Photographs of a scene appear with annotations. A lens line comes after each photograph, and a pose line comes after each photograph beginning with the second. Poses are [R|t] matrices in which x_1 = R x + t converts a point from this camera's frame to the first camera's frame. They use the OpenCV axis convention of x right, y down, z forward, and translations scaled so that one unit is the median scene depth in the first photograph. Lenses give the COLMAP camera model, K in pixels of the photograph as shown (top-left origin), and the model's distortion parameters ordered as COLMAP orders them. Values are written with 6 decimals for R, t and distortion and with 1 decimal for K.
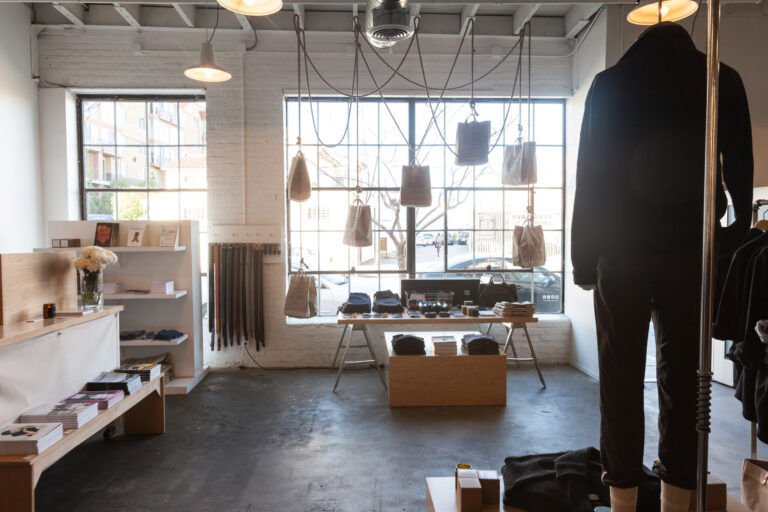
lens RADIAL K [[541.1, 0, 383.0], [0, 541.1, 260.5], [0, 0, 1]] dist [0.003998, 0.001245]
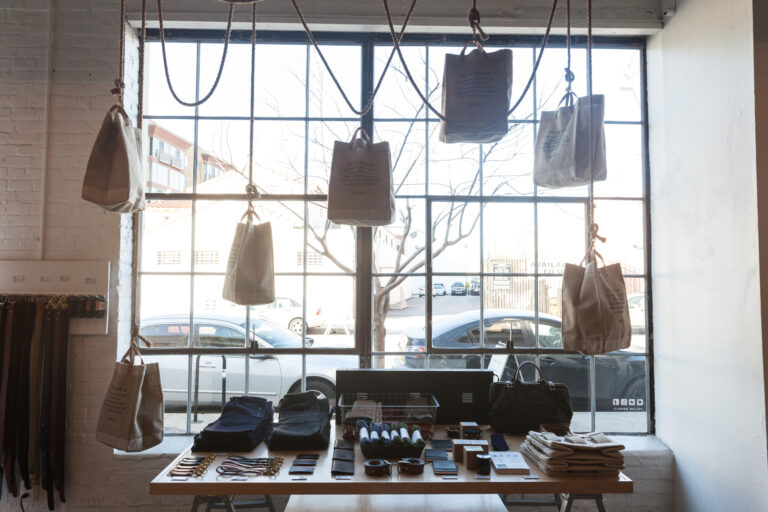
lens RADIAL K [[553.9, 0, 380.3], [0, 553.9, 252.1], [0, 0, 1]] dist [-0.007540, 0.000548]
pose [[0.999604, 0.008453, -0.026848, 0.088075], [-0.011213, 0.994472, -0.104398, -0.021469], [0.025817, 0.104658, 0.994173, 0.479468]]
